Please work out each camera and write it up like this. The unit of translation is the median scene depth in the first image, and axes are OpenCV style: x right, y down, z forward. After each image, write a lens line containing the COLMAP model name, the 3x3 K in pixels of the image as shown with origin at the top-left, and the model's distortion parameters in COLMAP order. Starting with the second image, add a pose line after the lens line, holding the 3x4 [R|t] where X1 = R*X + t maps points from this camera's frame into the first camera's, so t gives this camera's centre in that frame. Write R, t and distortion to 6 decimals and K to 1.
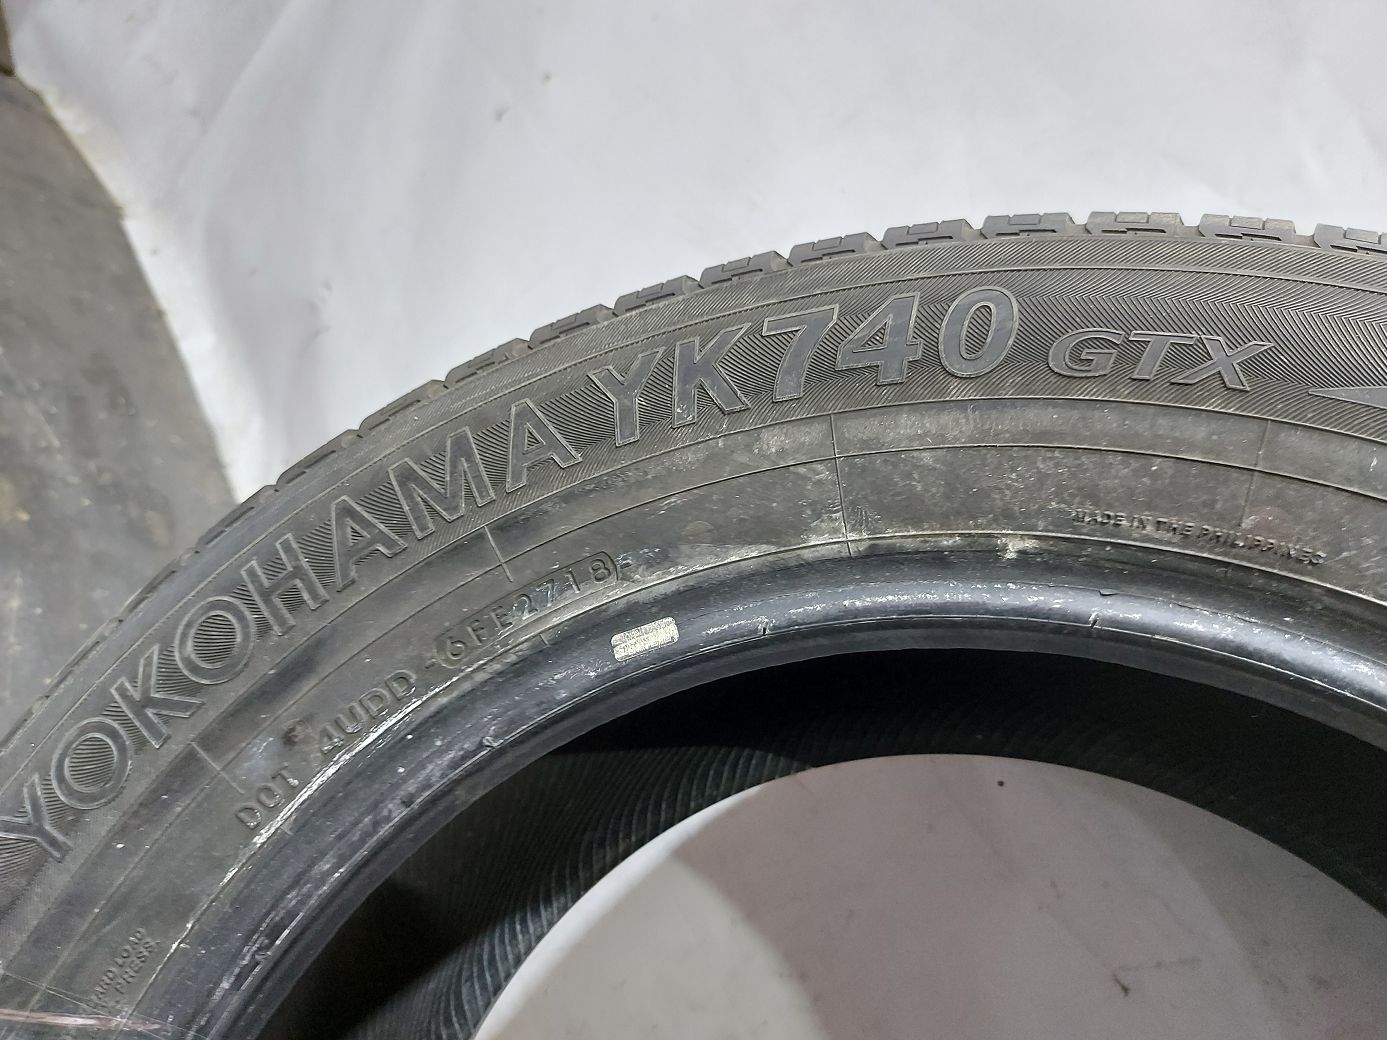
lens RADIAL K [[966.8, 0, 702.0], [0, 966.8, 526.0], [0, 0, 1]] dist [0.061742, -0.113237]
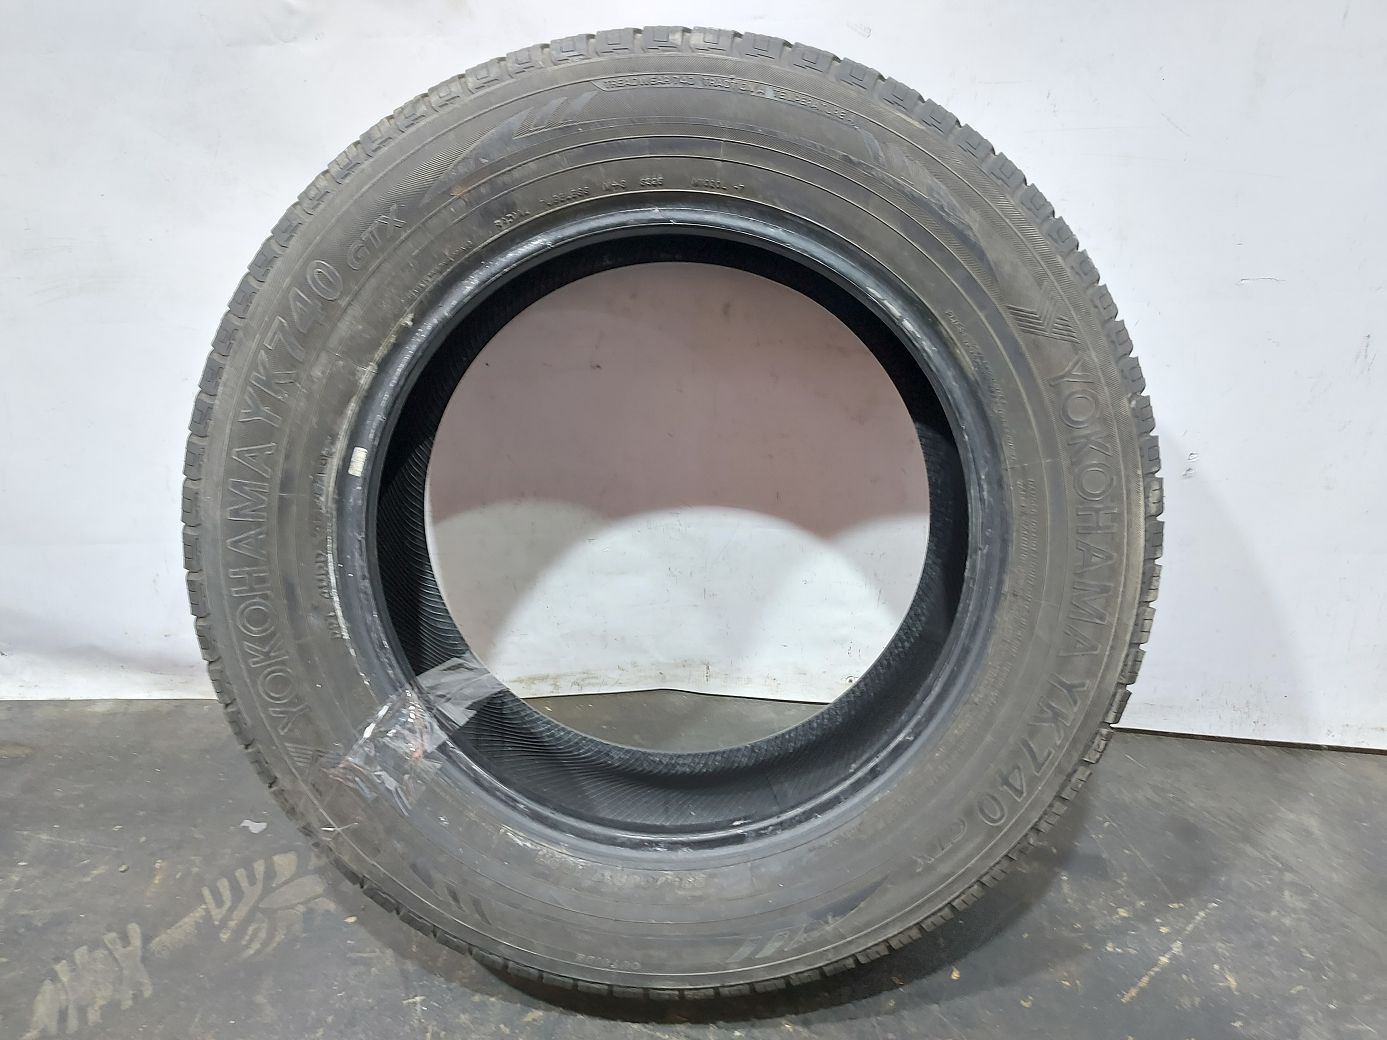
lens RADIAL K [[966.8, 0, 702.0], [0, 966.8, 526.0], [0, 0, 1]] dist [0.061742, -0.113237]
pose [[0.478657, -0.860609, 0.173895, -0.210507], [0.712702, 0.496516, 0.495508, -0.399485], [-0.512781, -0.113243, 0.851018, -1.545989]]
